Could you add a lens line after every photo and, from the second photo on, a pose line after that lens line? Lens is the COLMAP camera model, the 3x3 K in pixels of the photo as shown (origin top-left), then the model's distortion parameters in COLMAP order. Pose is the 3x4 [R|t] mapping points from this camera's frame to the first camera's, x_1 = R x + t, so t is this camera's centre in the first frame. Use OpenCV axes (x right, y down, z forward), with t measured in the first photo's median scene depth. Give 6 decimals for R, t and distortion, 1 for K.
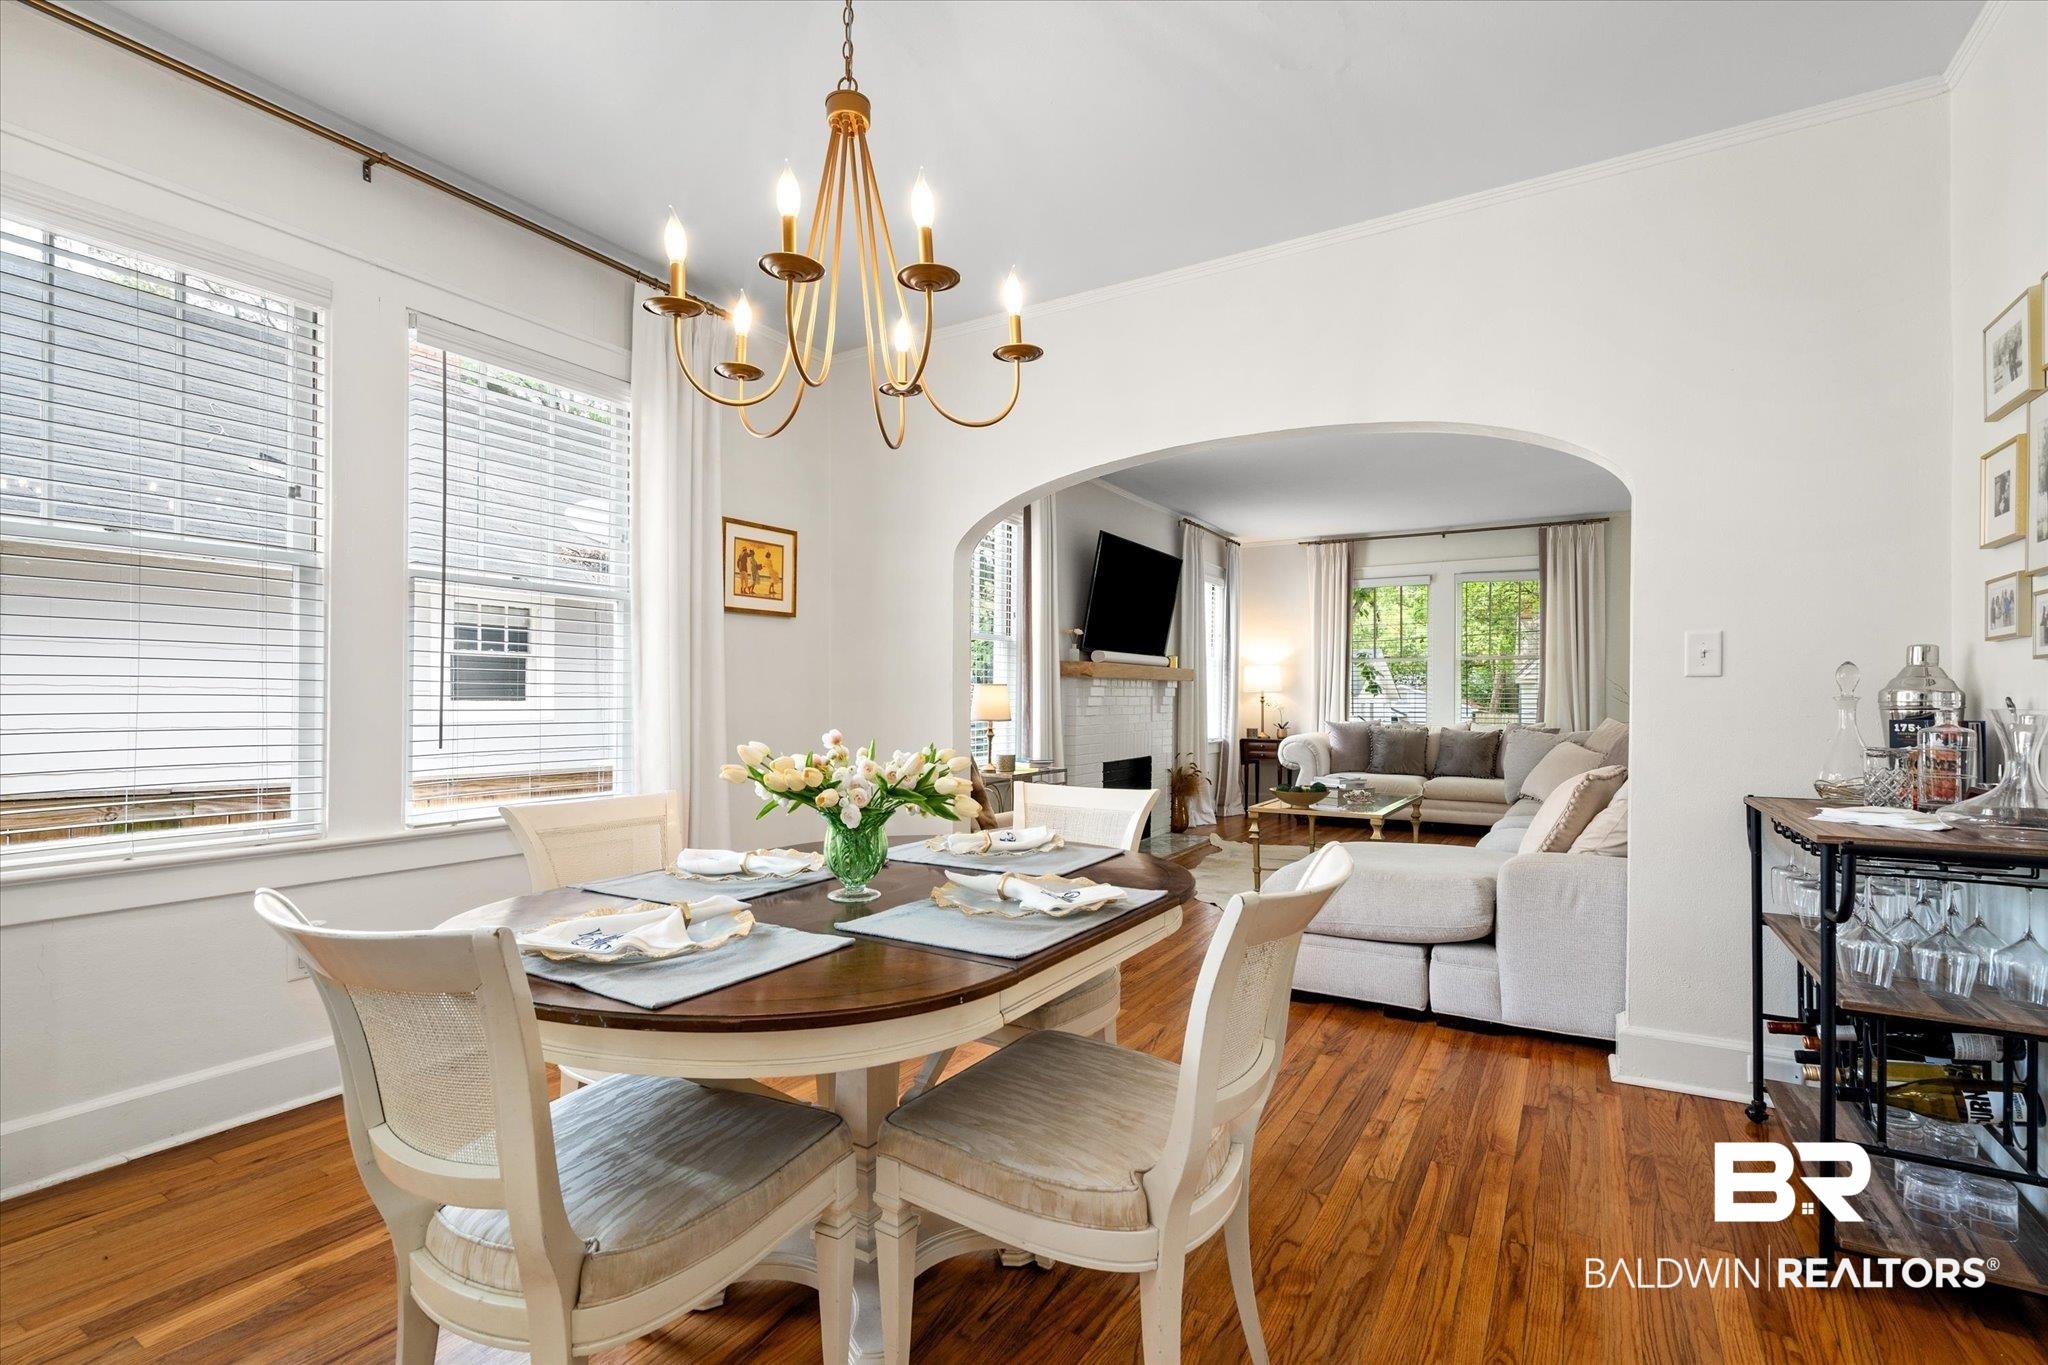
lens RADIAL K [[934.2, 0, 1026.5], [0, 934.2, 689.7], [0, 0, 1]] dist [-0.003739, -0.000212]
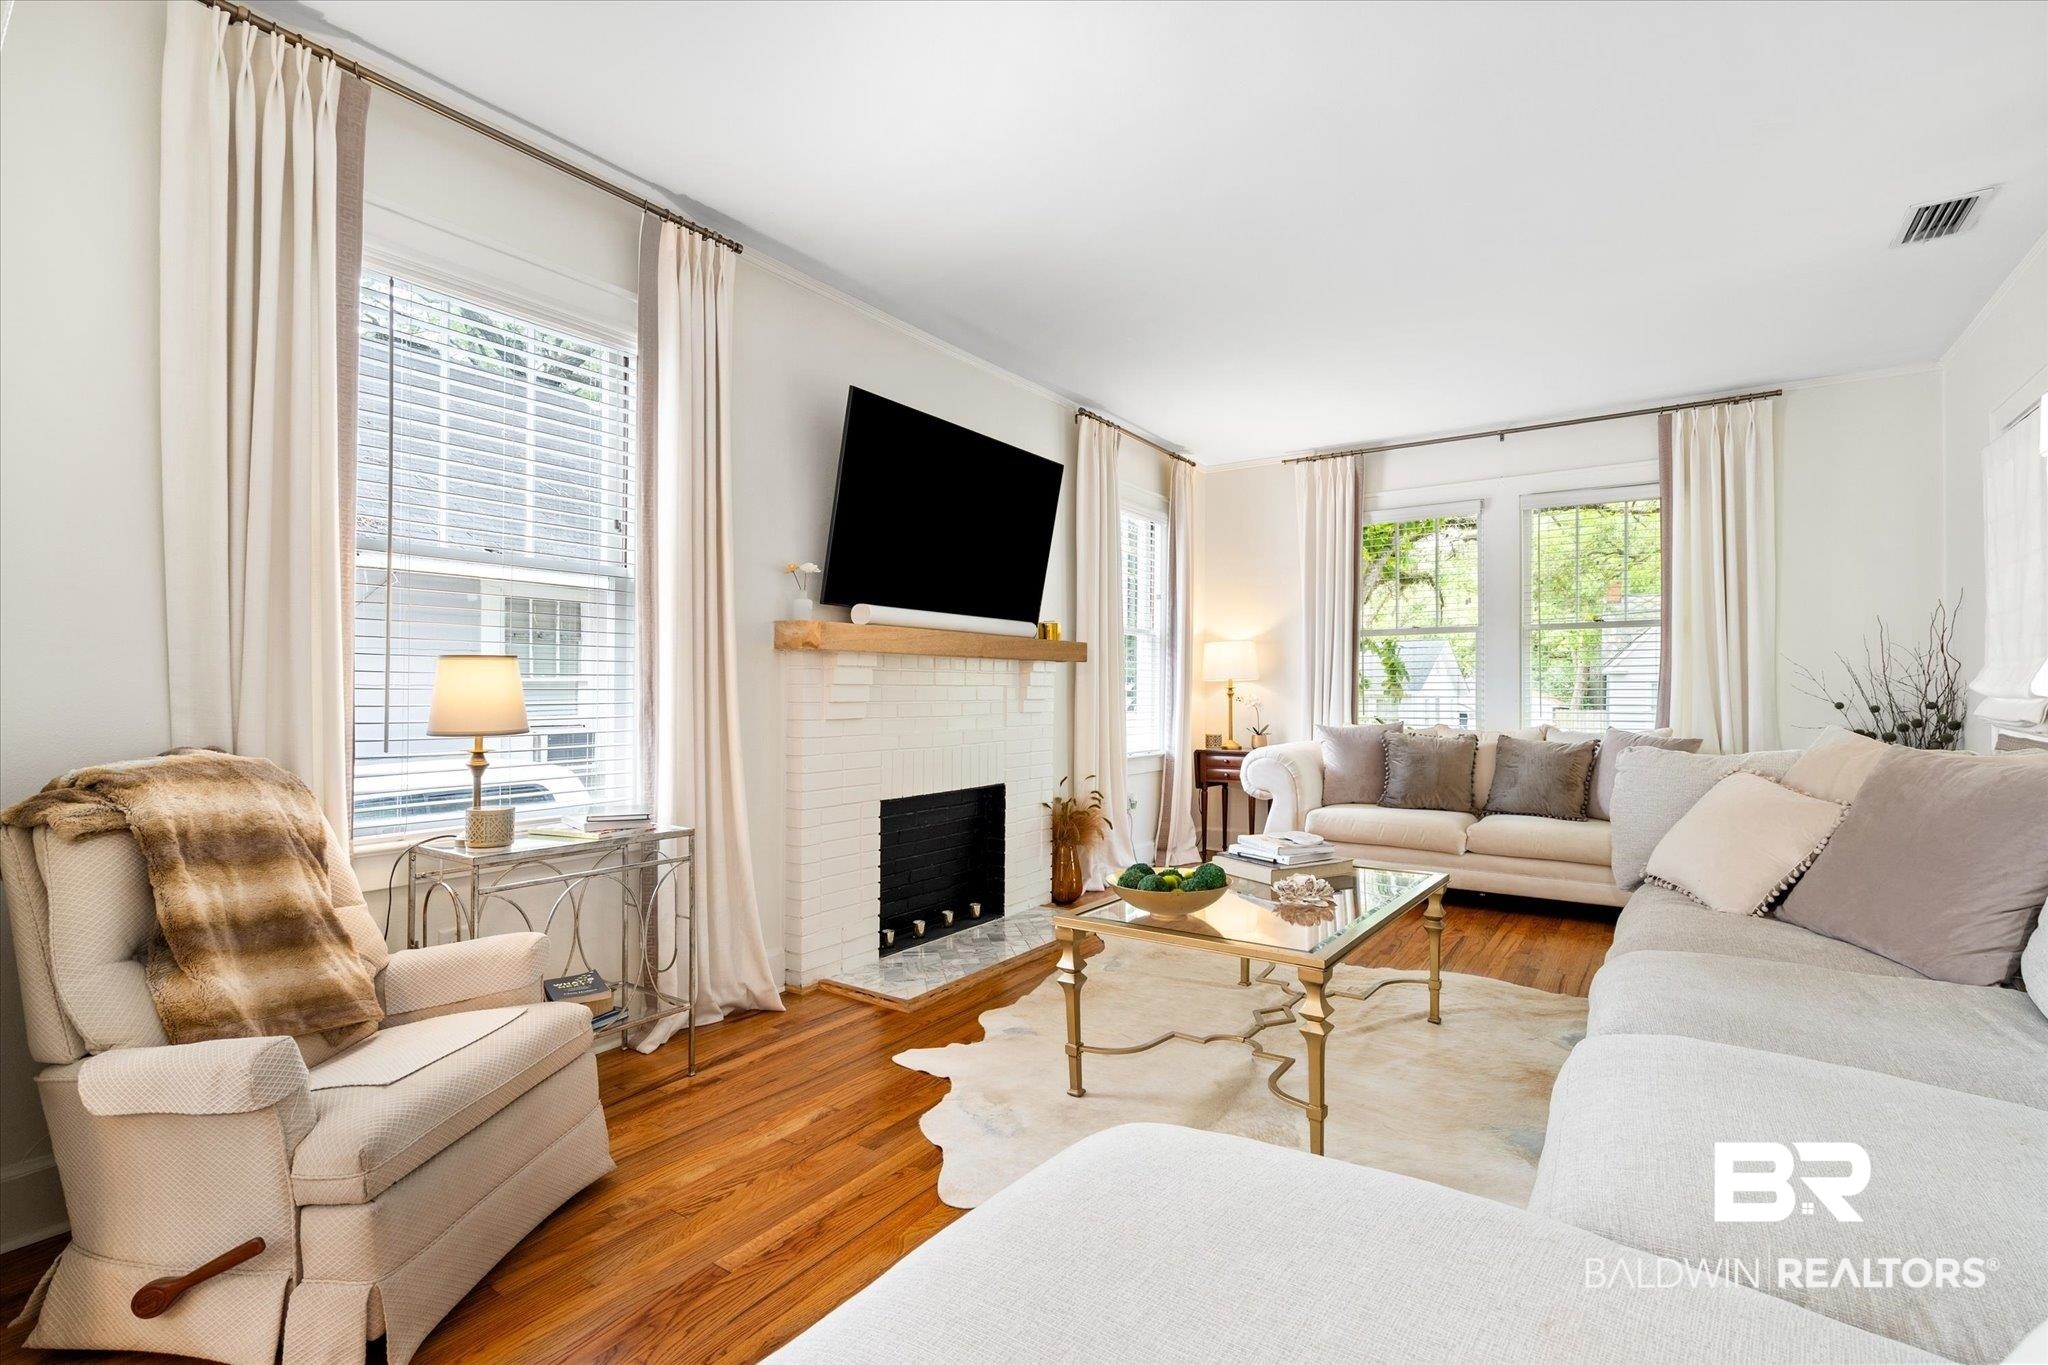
lens RADIAL K [[934.2, 0, 1027.7], [0, 934.2, 678.2], [0, 0, 1]] dist [-0.003739, -0.000212]
pose [[0.997632, -0.002751, -0.068722, 0.172833], [0.002221, 0.999967, -0.007787, 0.006152], [0.068741, 0.007616, 0.997605, 0.354184]]
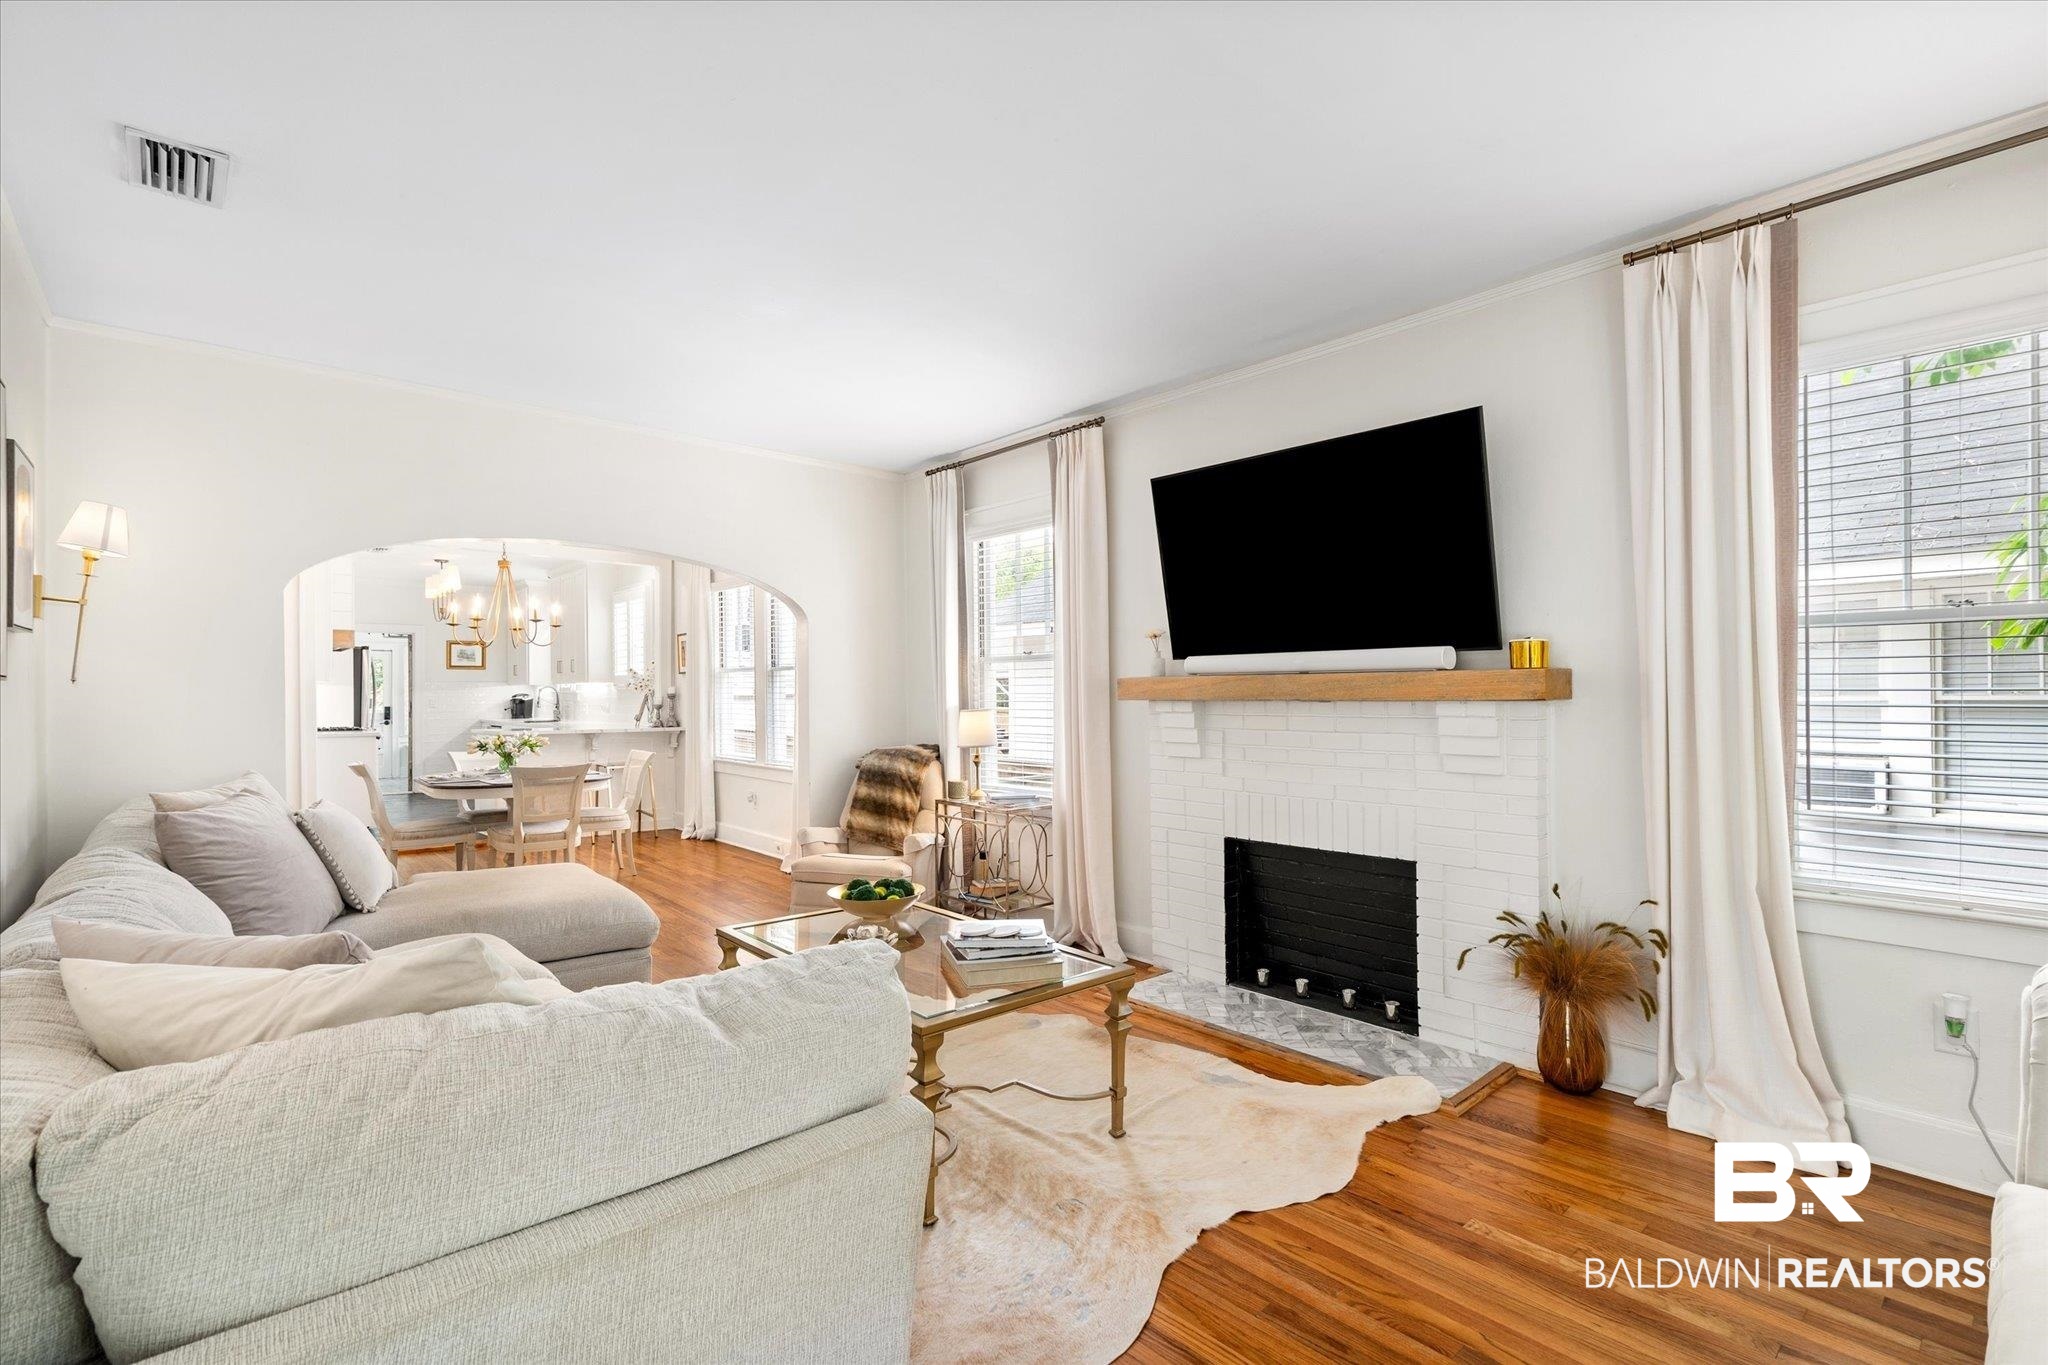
lens RADIAL K [[934.2, 0, 1029.0], [0, 934.2, 694.4], [0, 0, 1]] dist [-0.003739, -0.000212]
pose [[-0.301057, -0.005338, -0.953591, 0.575228], [0.007668, 0.999938, -0.008018, -0.009469], [0.953575, -0.009726, -0.300998, 0.867173]]
